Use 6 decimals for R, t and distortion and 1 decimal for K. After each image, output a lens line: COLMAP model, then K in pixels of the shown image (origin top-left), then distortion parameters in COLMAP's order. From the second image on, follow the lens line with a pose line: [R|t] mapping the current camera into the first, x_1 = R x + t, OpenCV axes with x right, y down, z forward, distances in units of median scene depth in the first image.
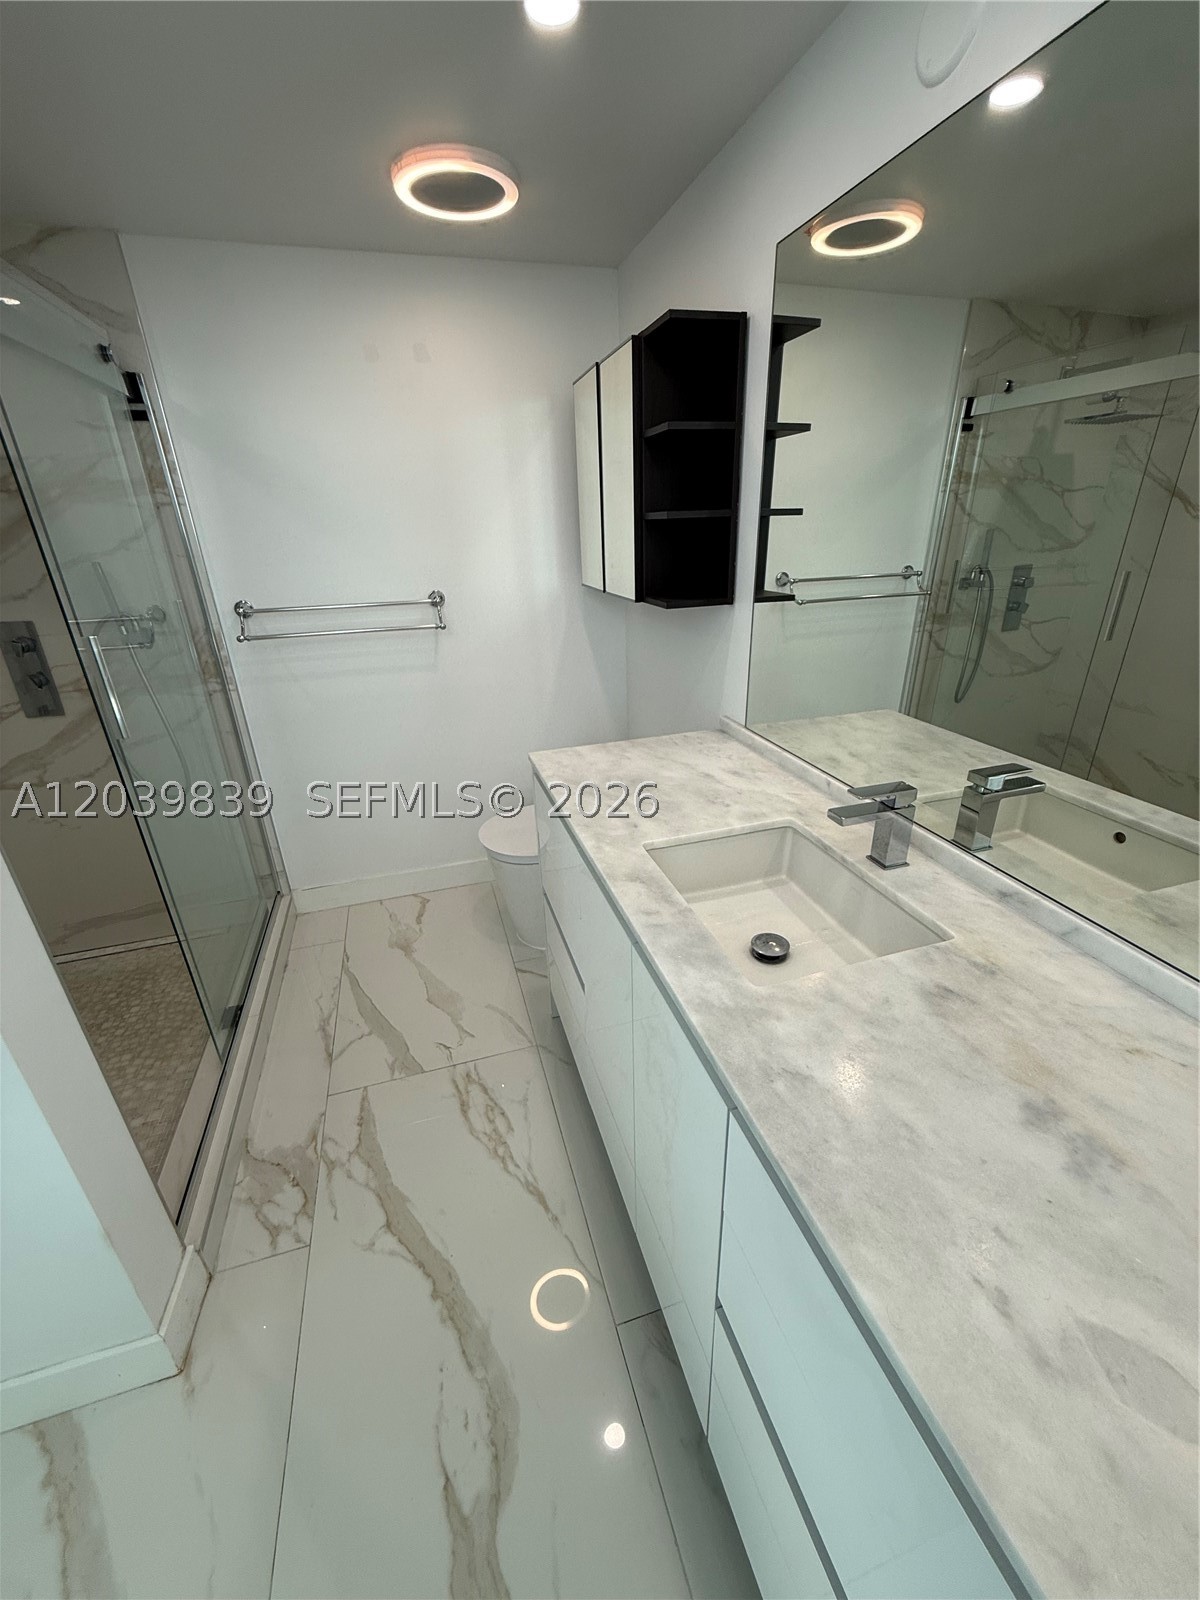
lens RADIAL K [[640.8, 0, 599.4], [0, 640.8, 796.4], [0, 0, 1]] dist [0.001233, 0.000711]
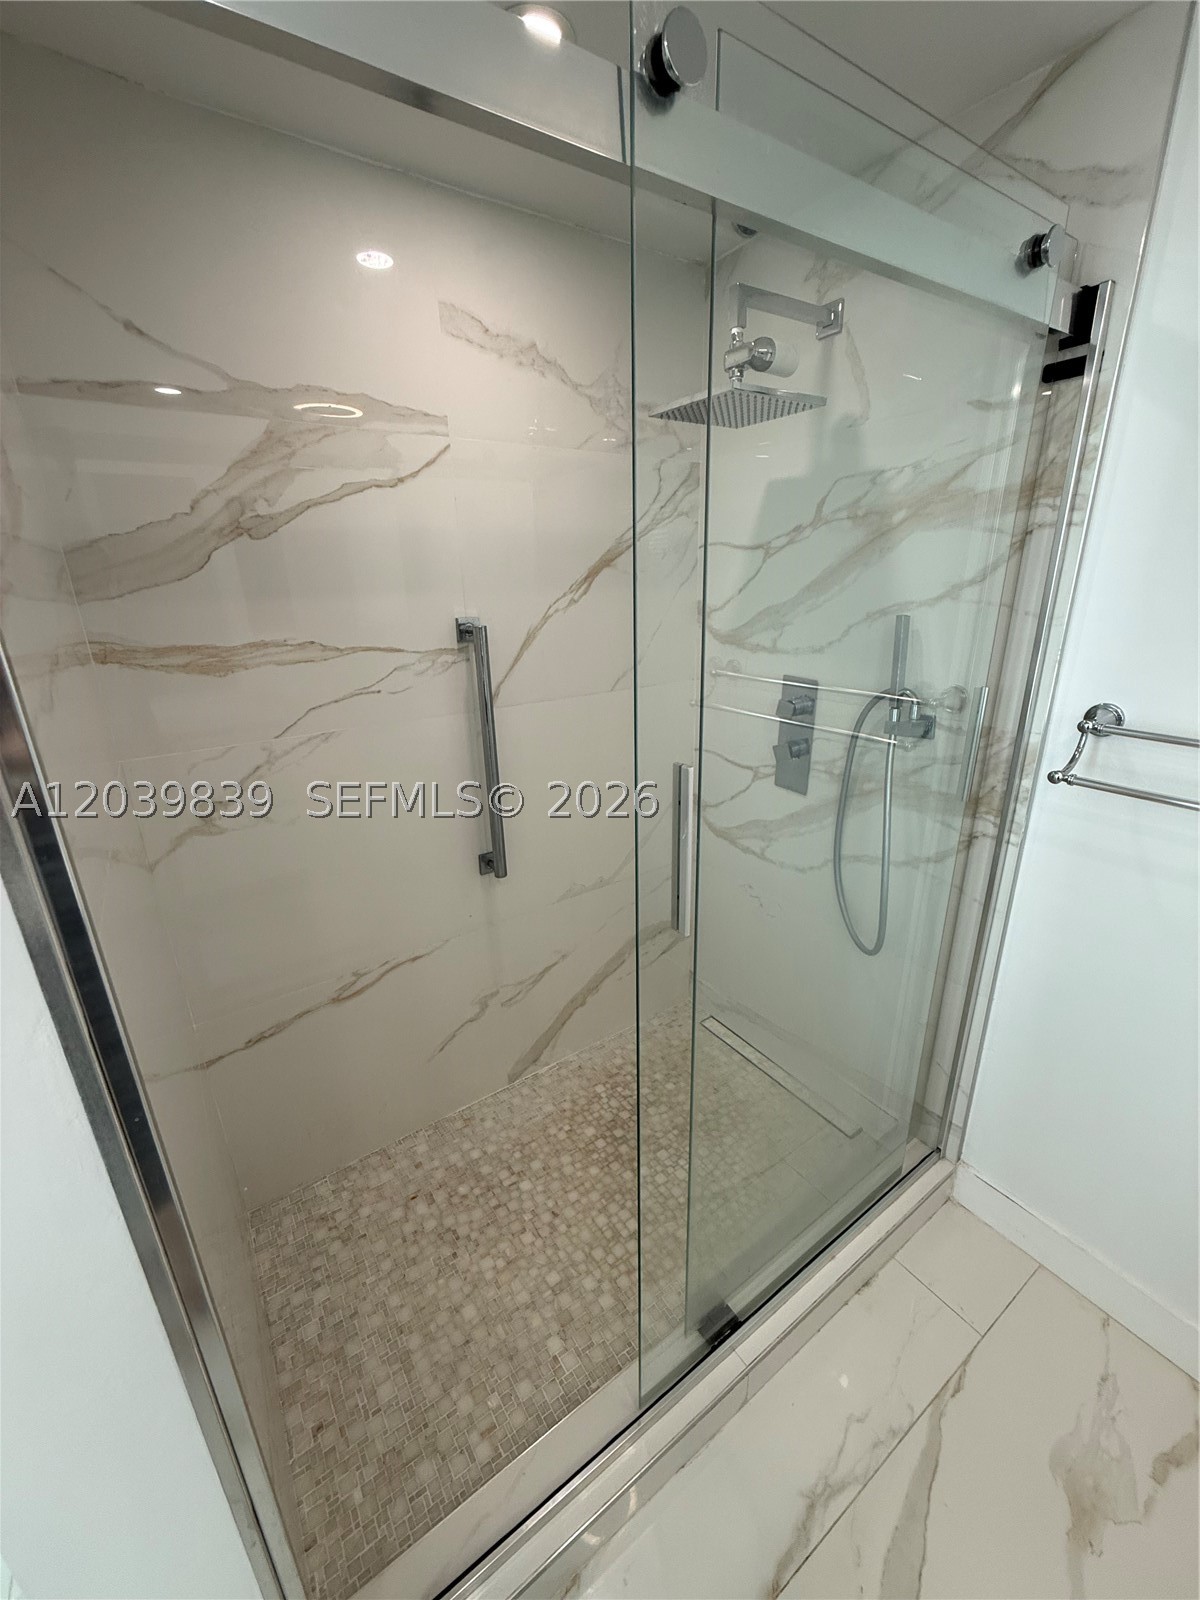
lens RADIAL K [[640.8, 0, 609.6], [0, 640.8, 798.9], [0, 0, 1]] dist [0.001233, 0.000711]
pose [[0.306456, 0.335990, -0.890615, -0.194938], [-0.364378, 0.905776, 0.216329, -0.206020], [0.879382, 0.258225, 0.400008, 0.466140]]
